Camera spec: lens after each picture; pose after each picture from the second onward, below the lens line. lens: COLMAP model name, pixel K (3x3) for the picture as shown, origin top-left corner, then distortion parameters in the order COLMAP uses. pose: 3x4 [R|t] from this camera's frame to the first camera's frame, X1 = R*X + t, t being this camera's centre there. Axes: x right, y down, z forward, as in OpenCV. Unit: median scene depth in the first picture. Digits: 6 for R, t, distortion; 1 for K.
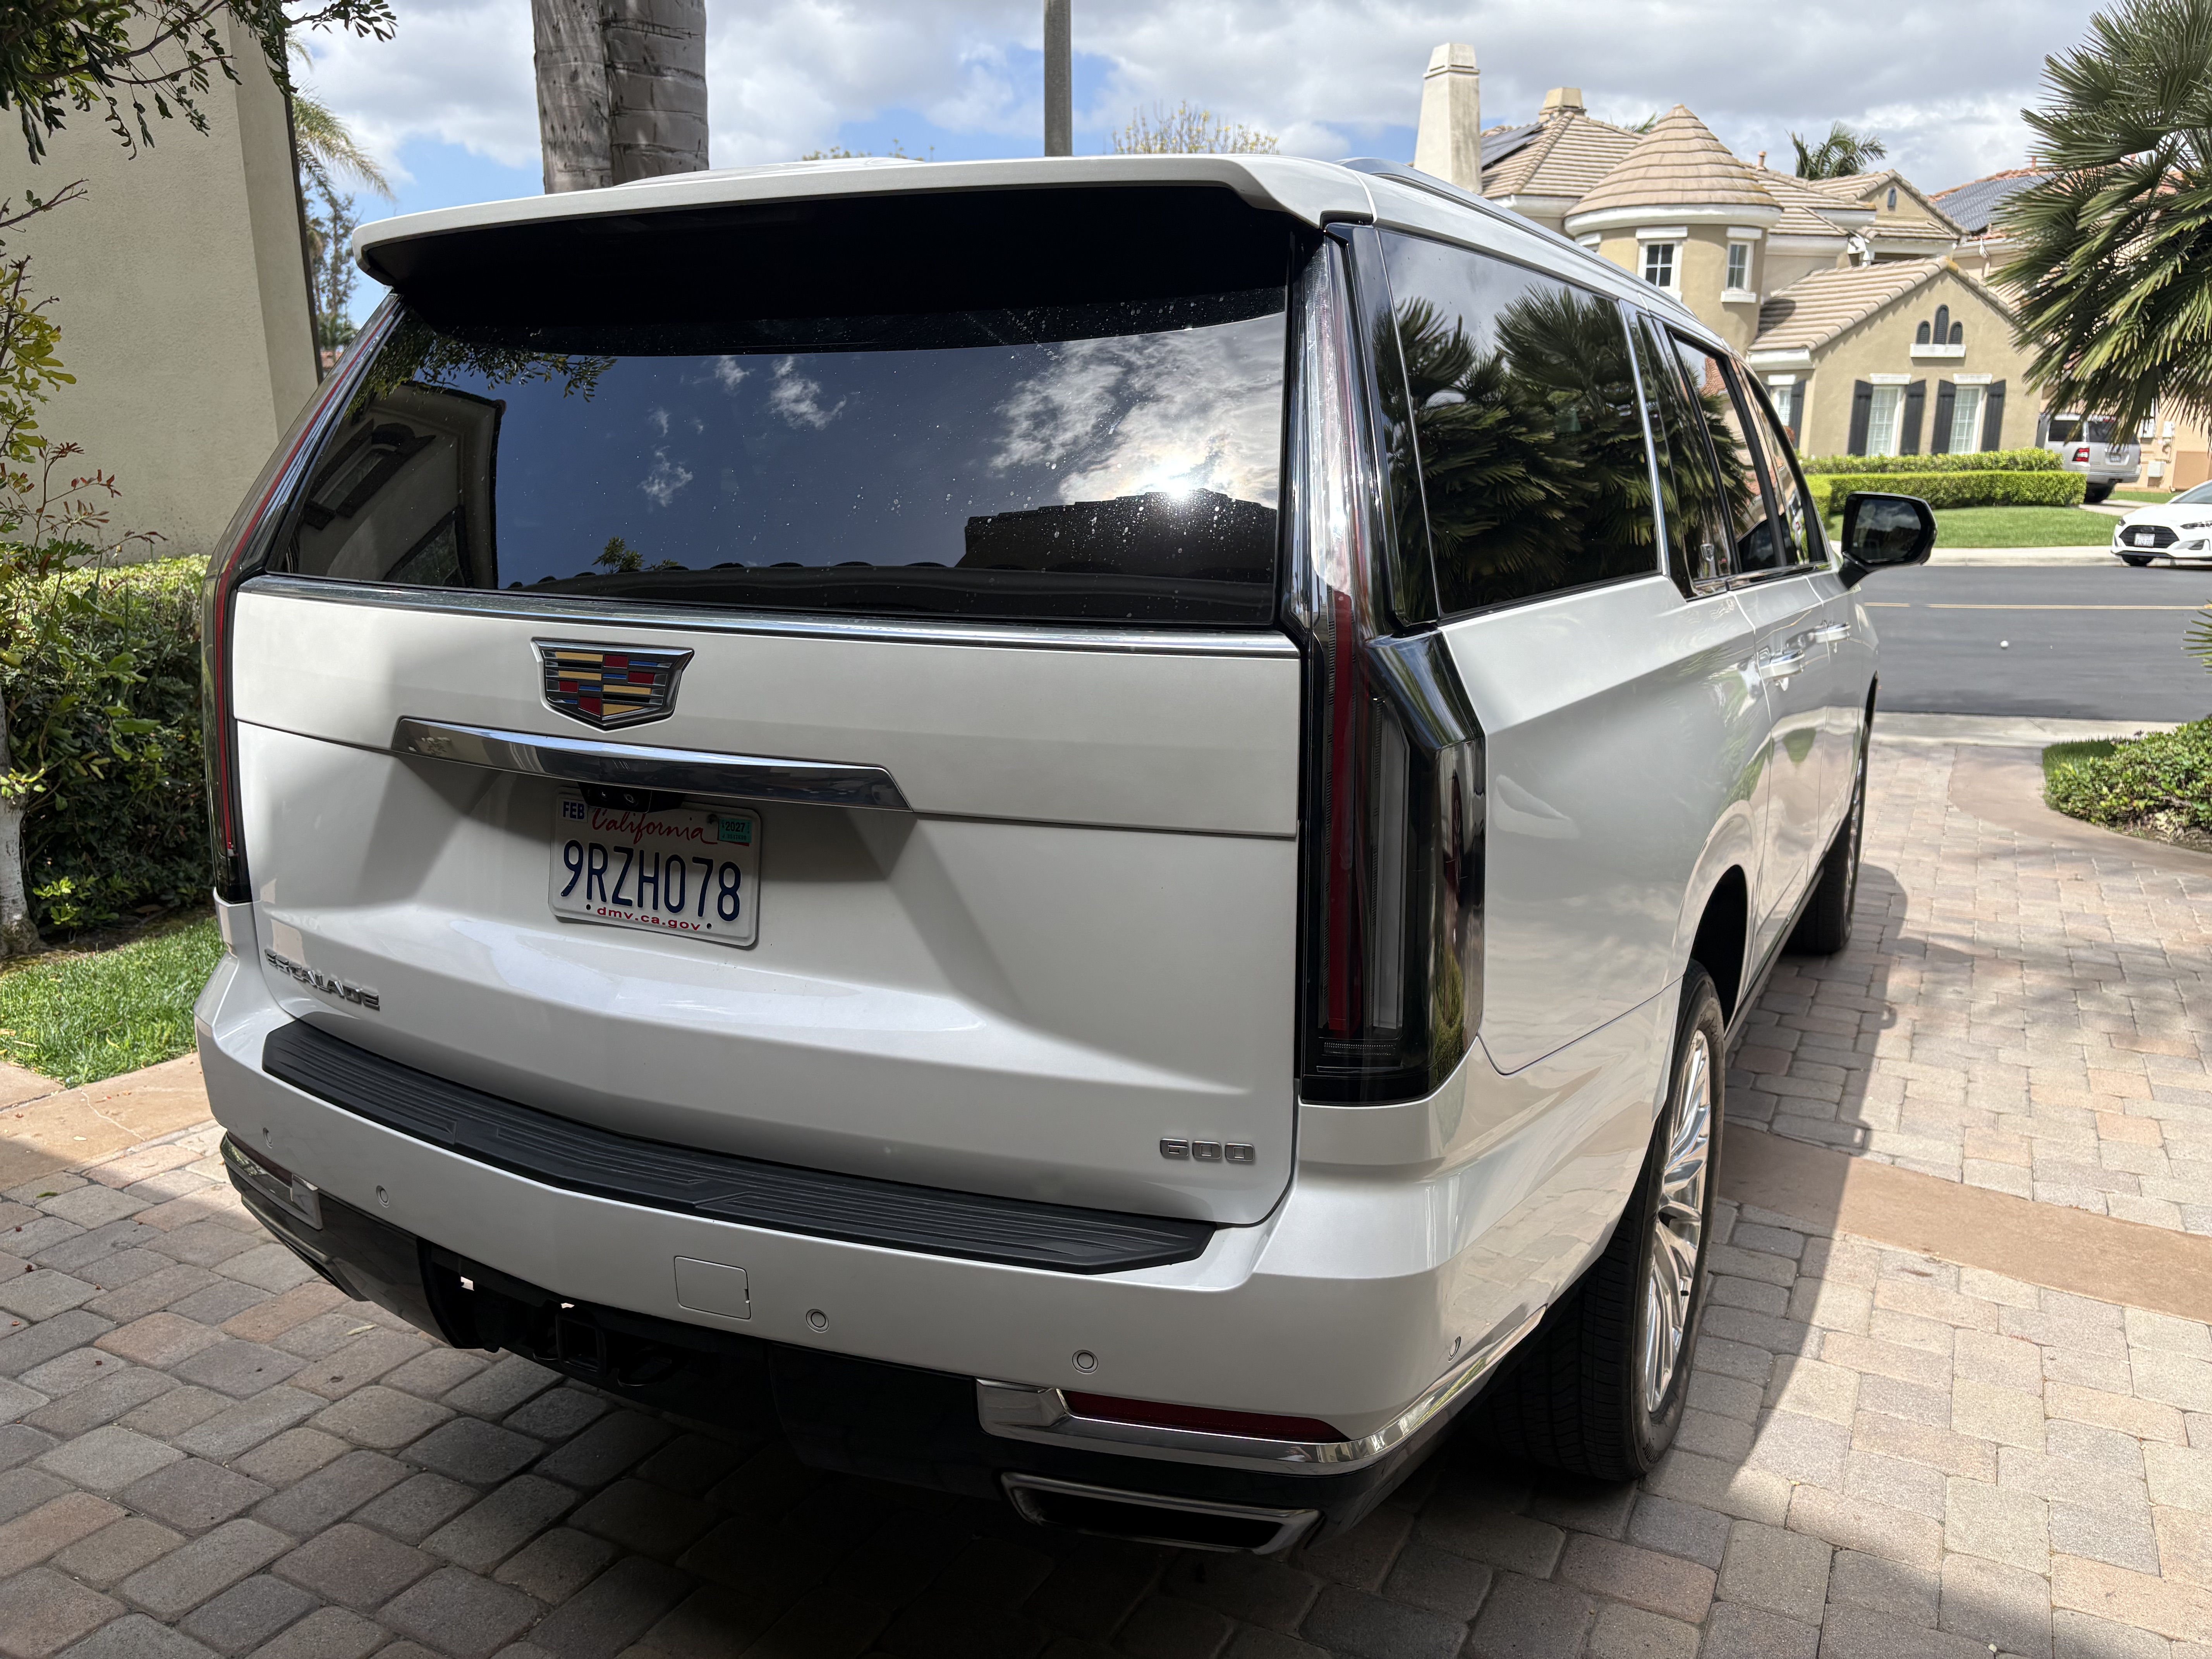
lens RADIAL K [[1579.3, 0, 1106.0], [0, 1579.3, 829.5], [0, 0, 1]] dist [0.068819, -0.071381]
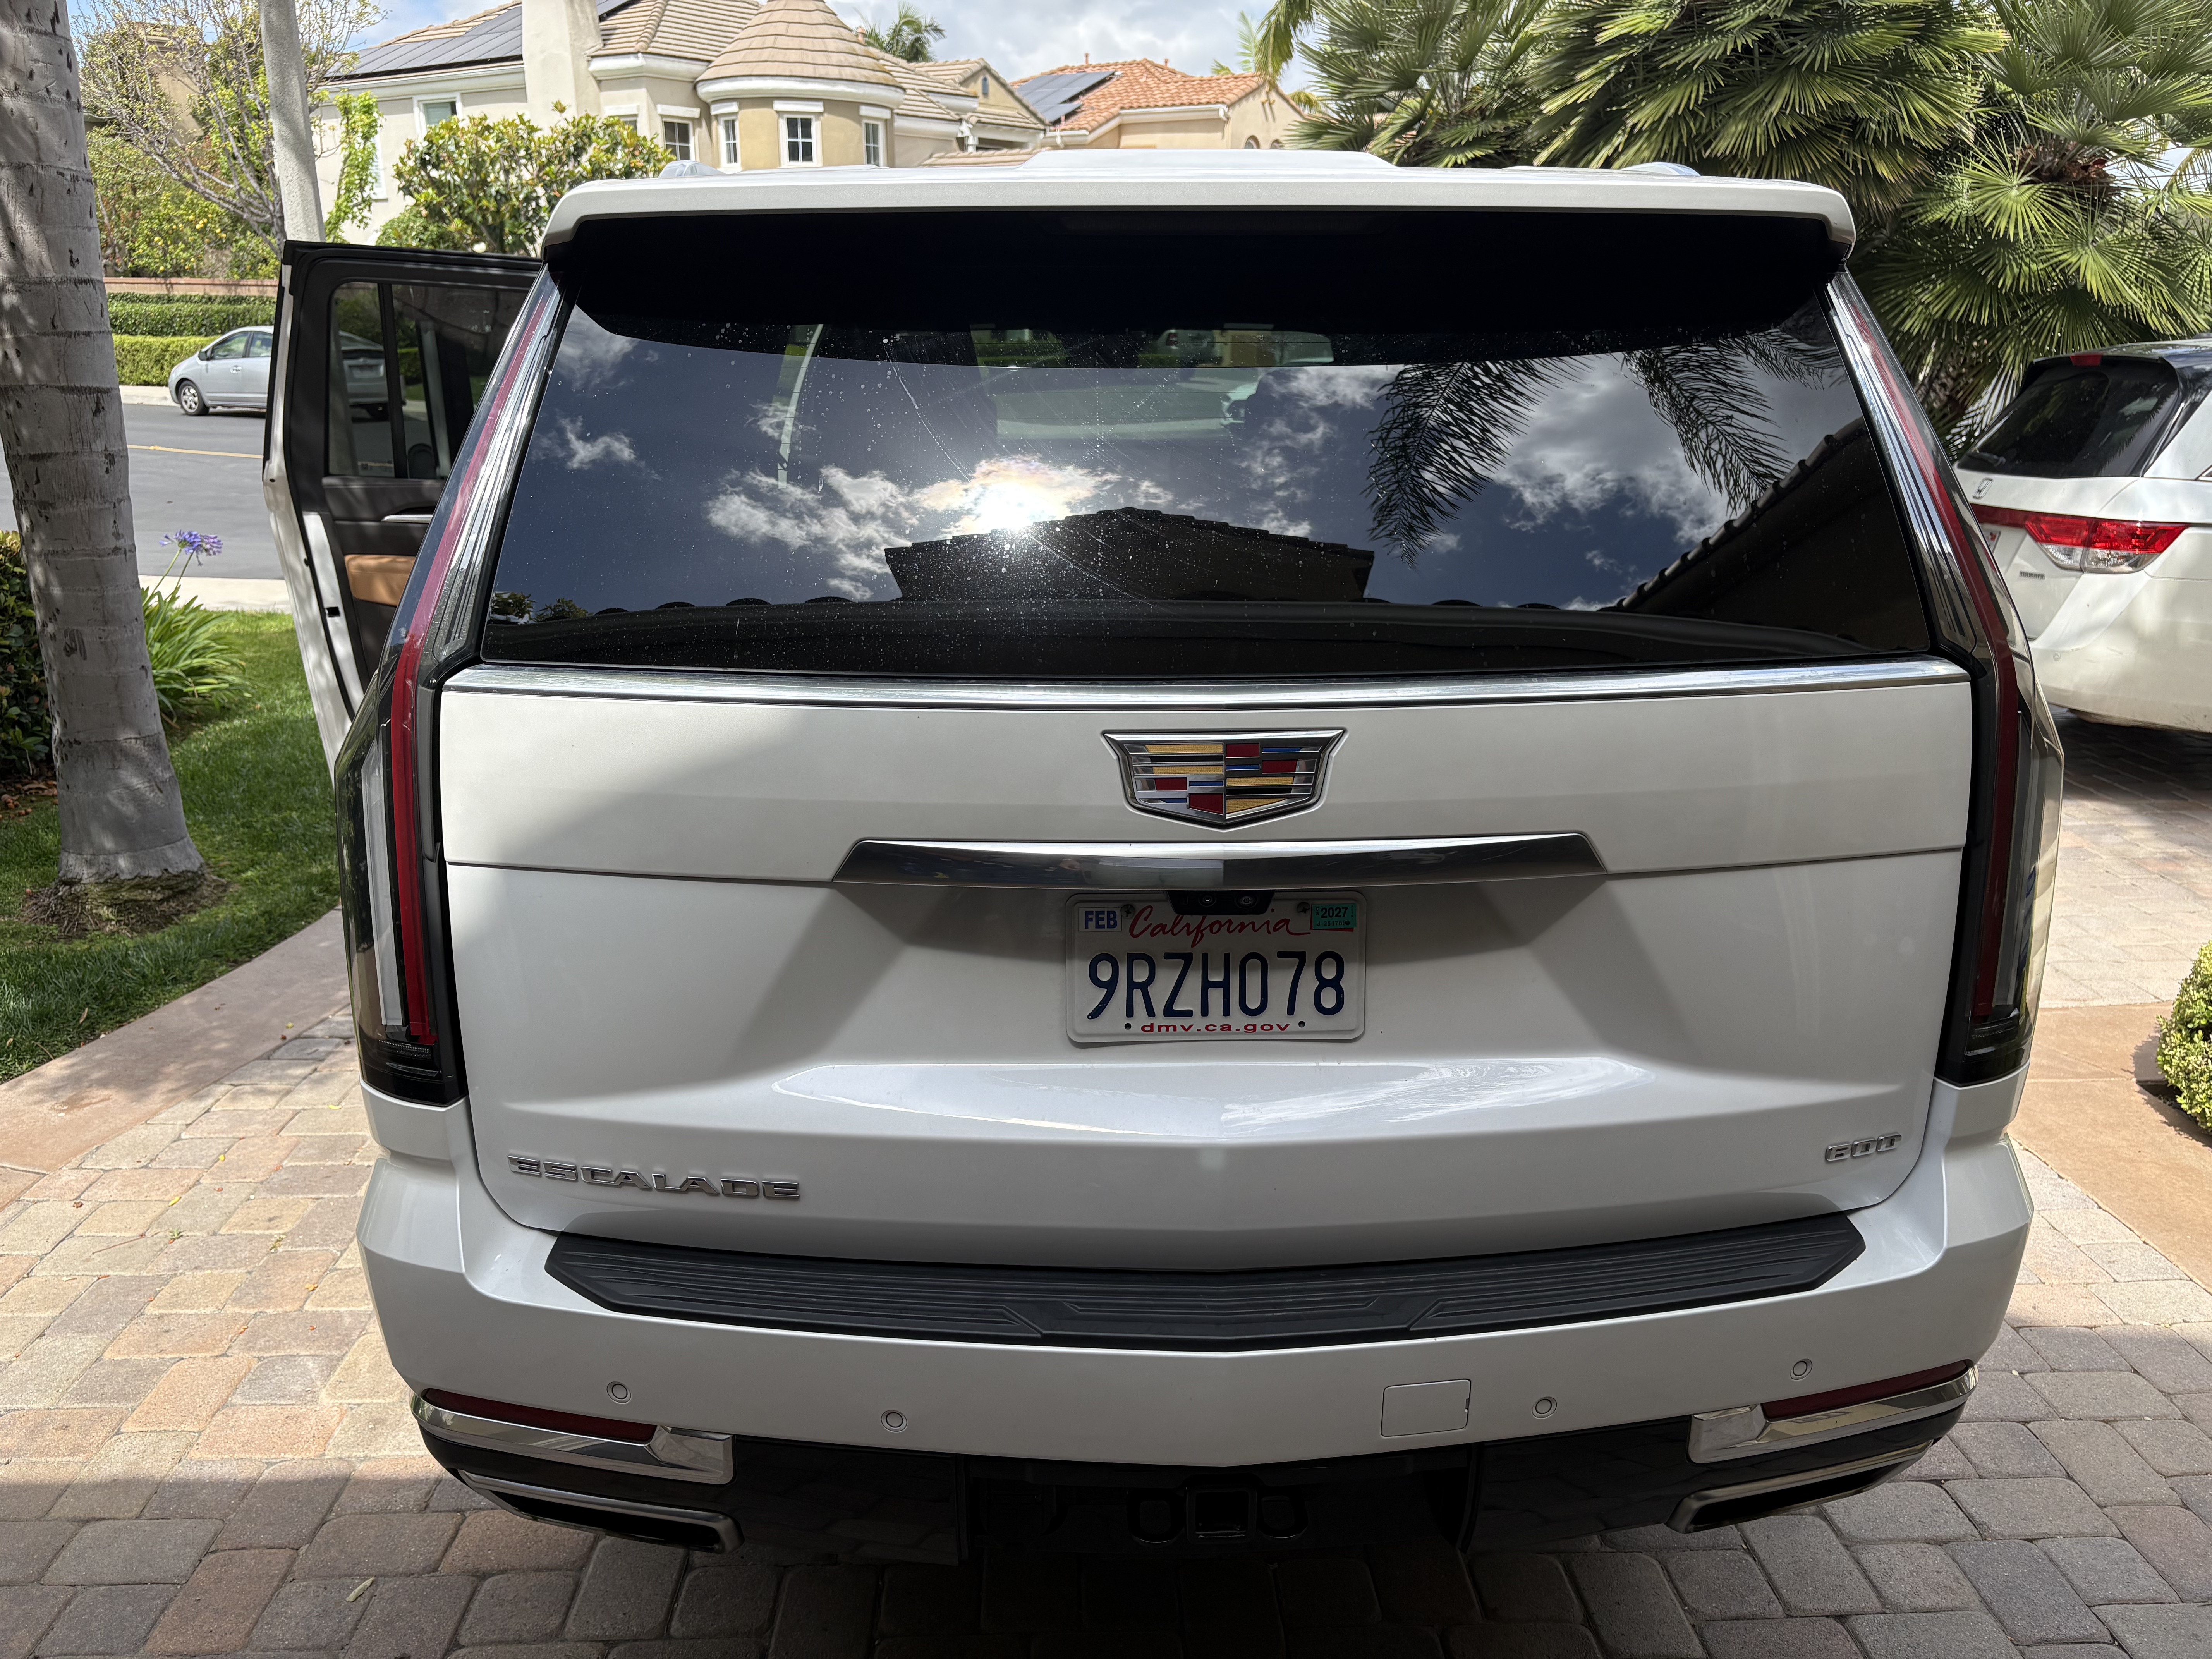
lens RADIAL K [[1579.3, 0, 1106.0], [0, 1579.3, 829.5], [0, 0, 1]] dist [0.068819, -0.071381]
pose [[0.890046, -0.142114, 0.433153, -0.728657], [0.111769, 0.989194, 0.094883, -0.147846], [-0.441956, -0.036037, 0.896312, 0.242560]]
